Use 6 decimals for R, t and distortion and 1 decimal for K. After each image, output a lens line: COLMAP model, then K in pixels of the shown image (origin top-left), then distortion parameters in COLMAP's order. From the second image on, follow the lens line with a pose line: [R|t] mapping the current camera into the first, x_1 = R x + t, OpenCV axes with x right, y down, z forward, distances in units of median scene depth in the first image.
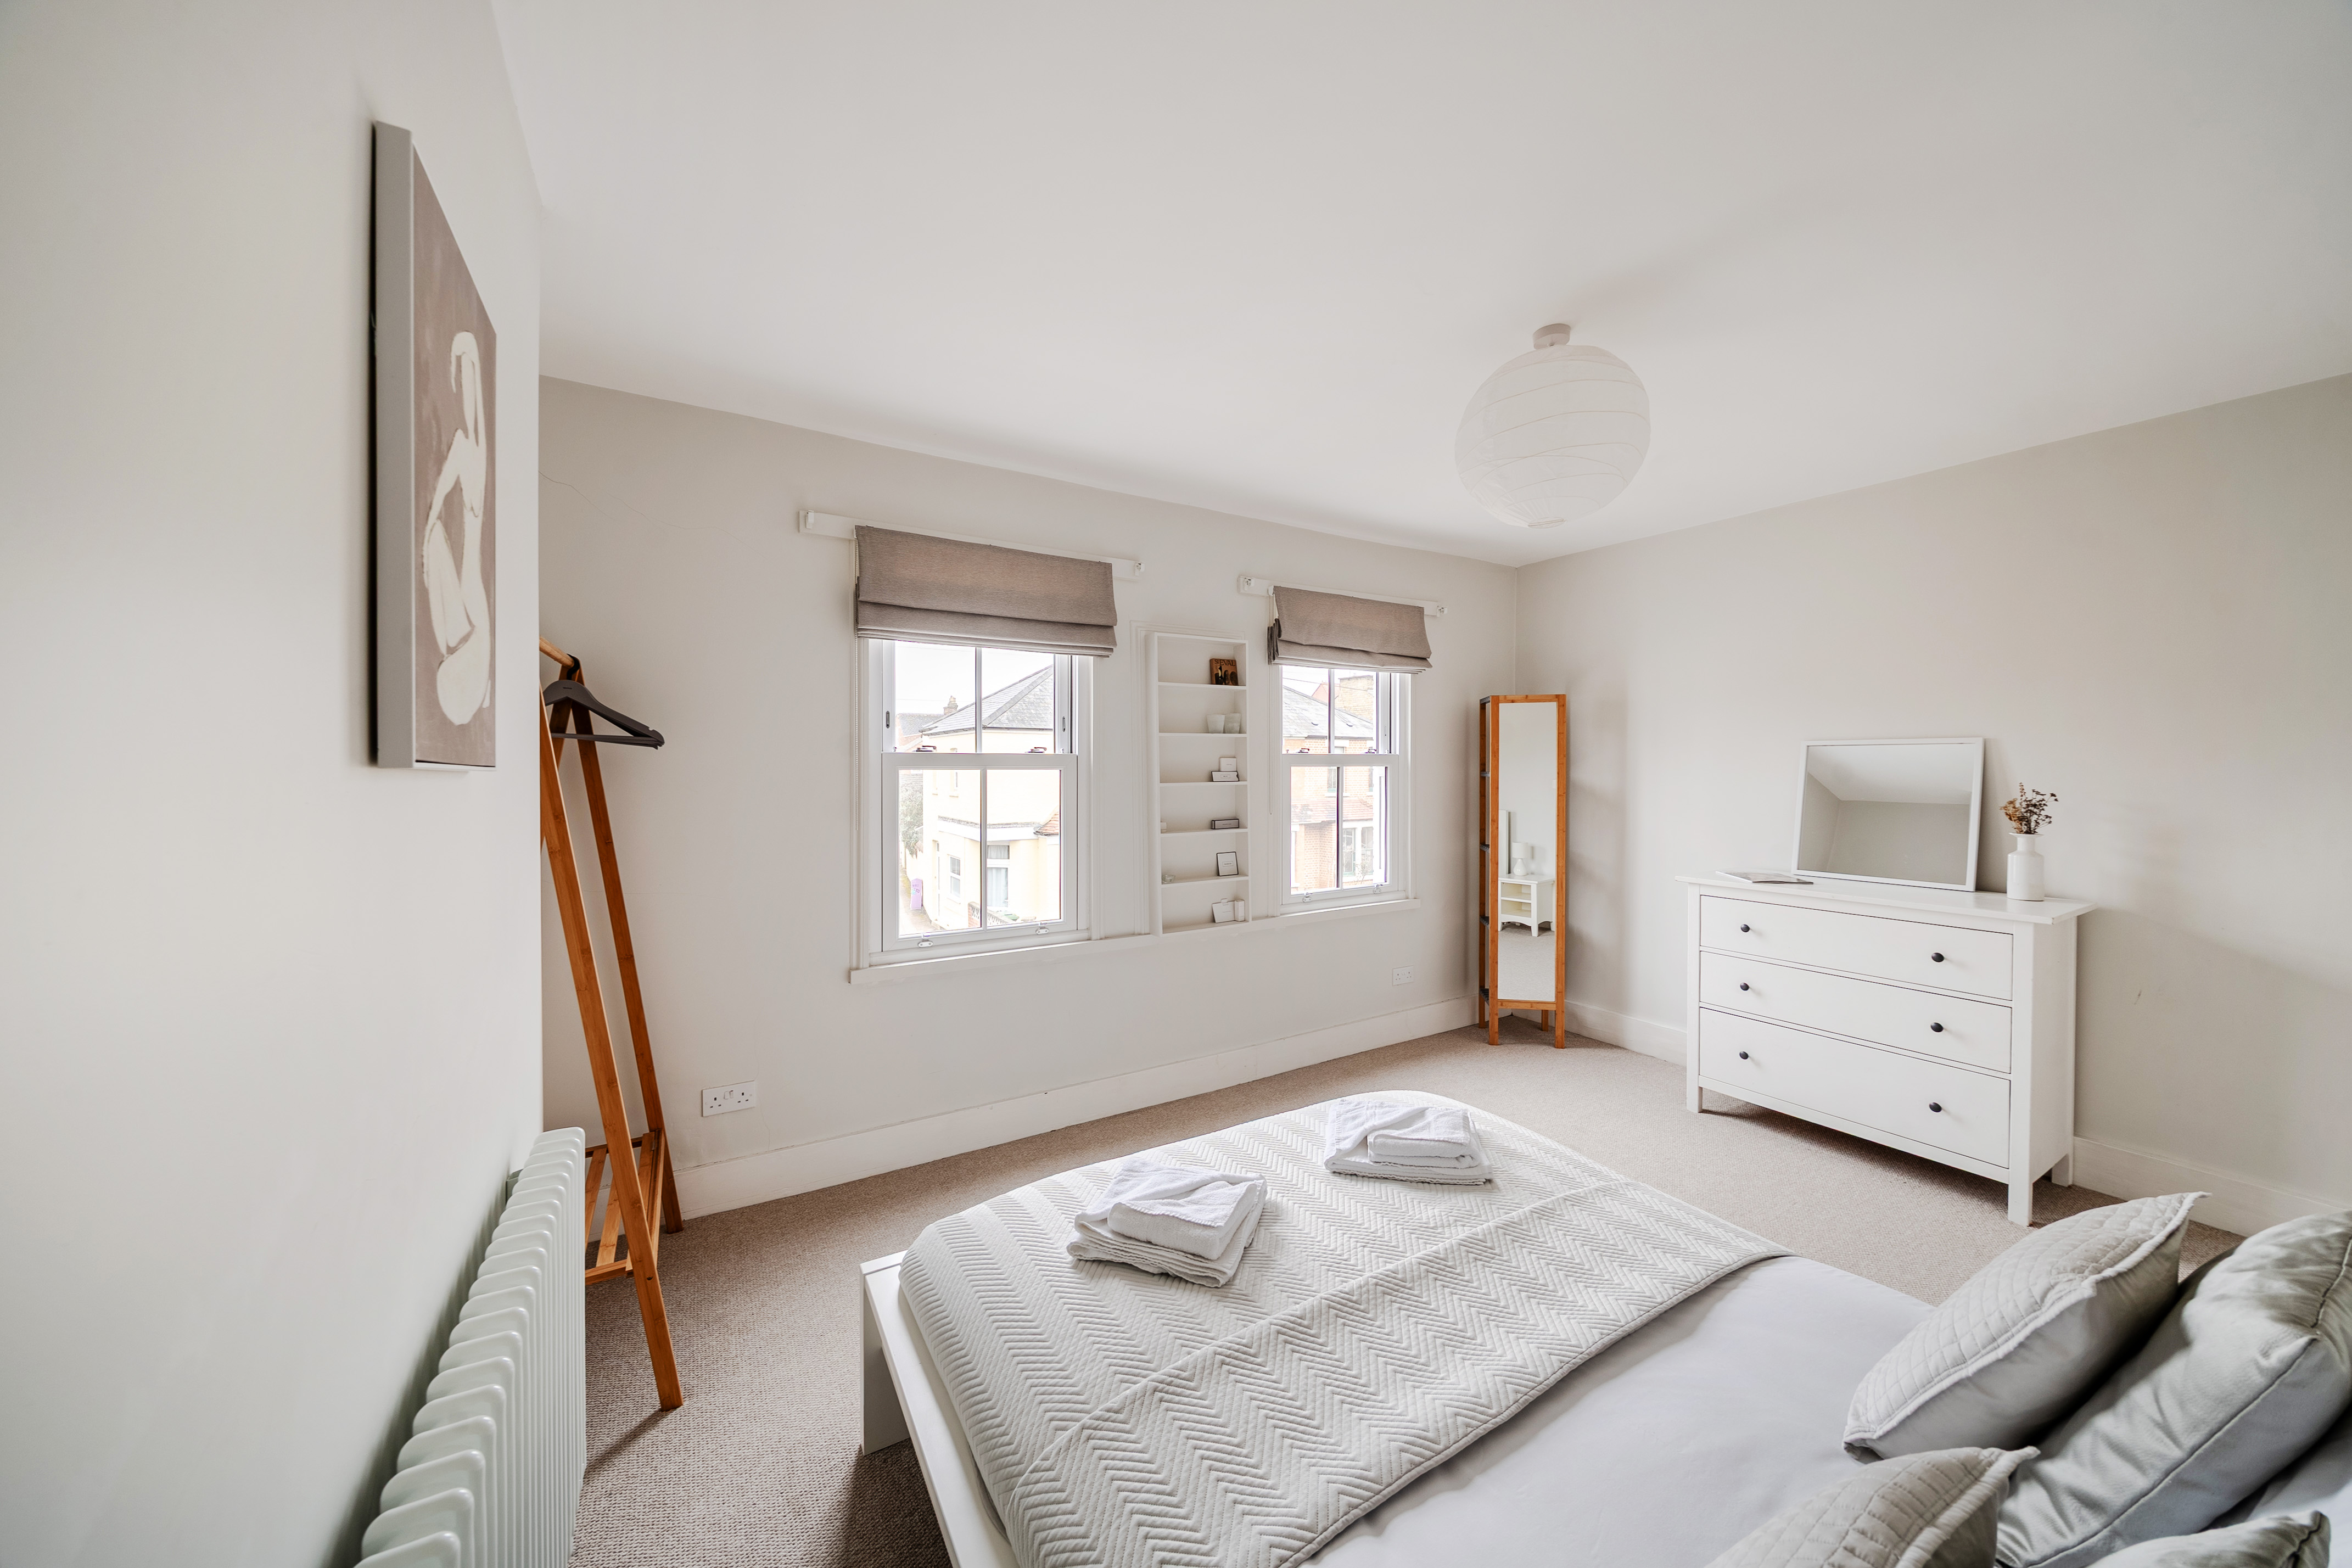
lens RADIAL K [[783.7, 0, 1168.0], [0, 783.7, 803.6], [0, 0, 1]] dist [-0.000686, -0.000058]
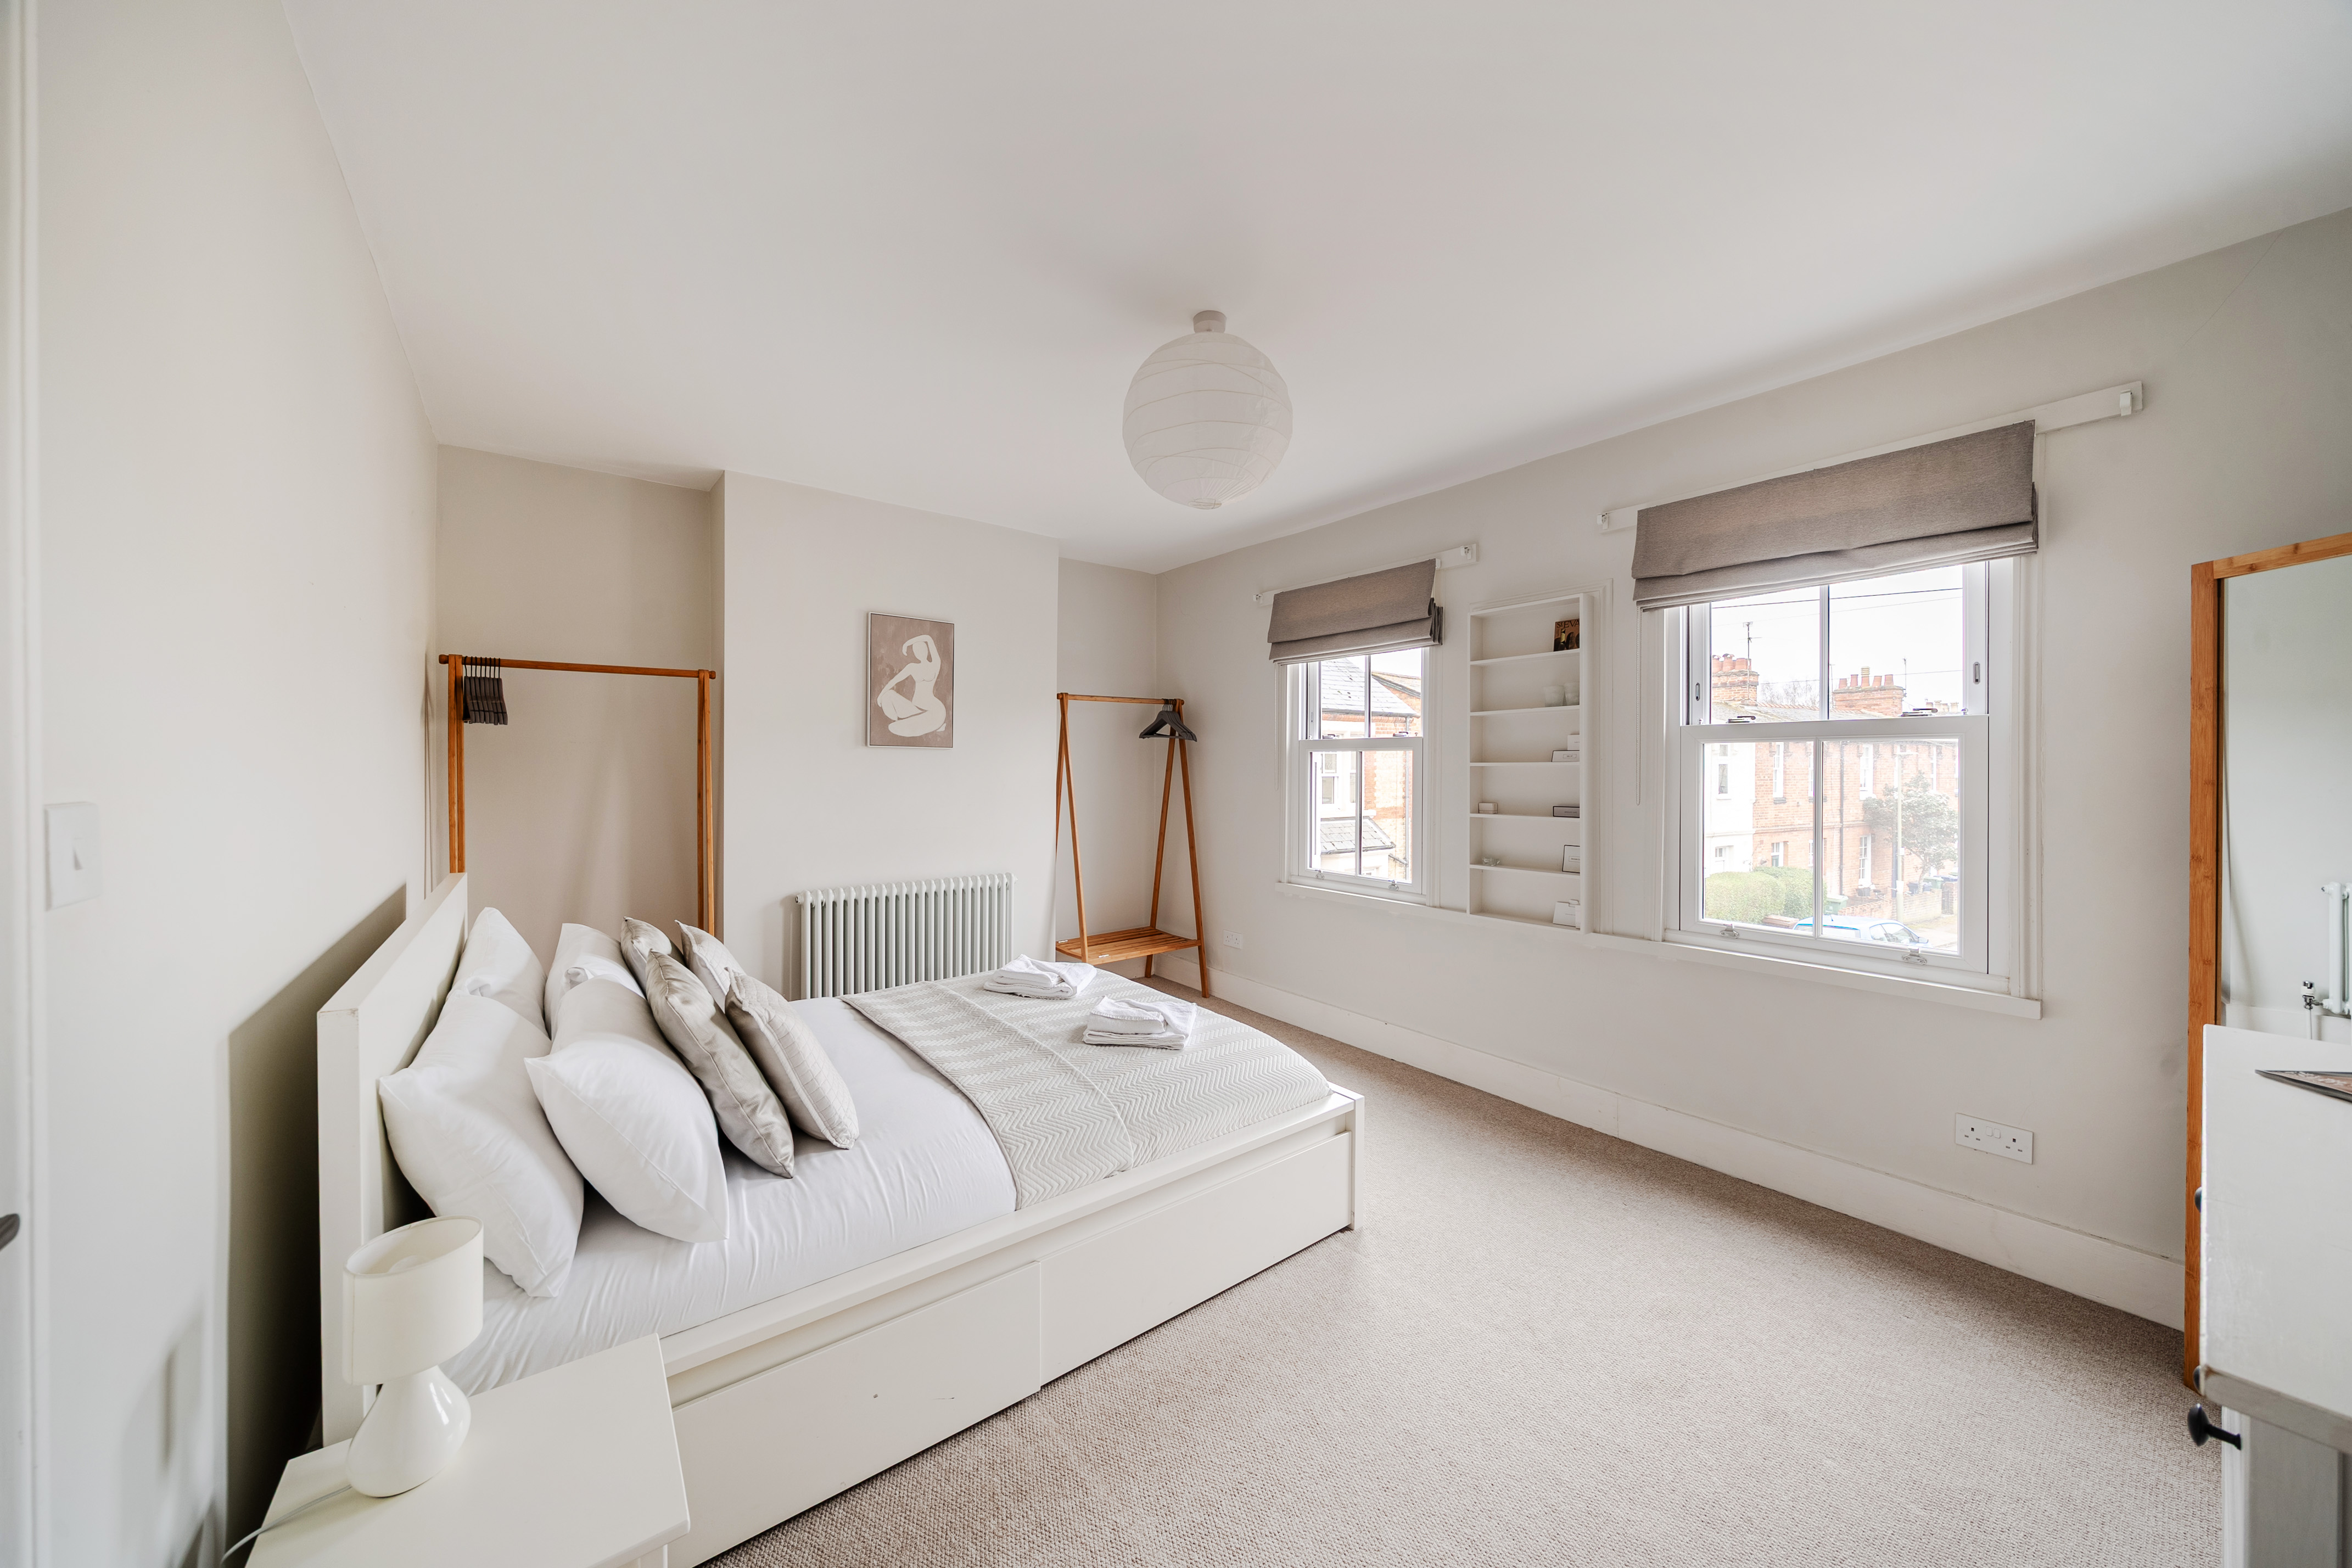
lens RADIAL K [[812.1, 0, 1160.2], [0, 812.1, 775.8], [0, 0, 1]] dist [-0.001934, -0.000270]
pose [[0.124755, 0.029885, -0.991737, 0.910025], [-0.026861, 0.999282, 0.026733, -0.025464], [0.991824, 0.023304, 0.125468, 0.450760]]
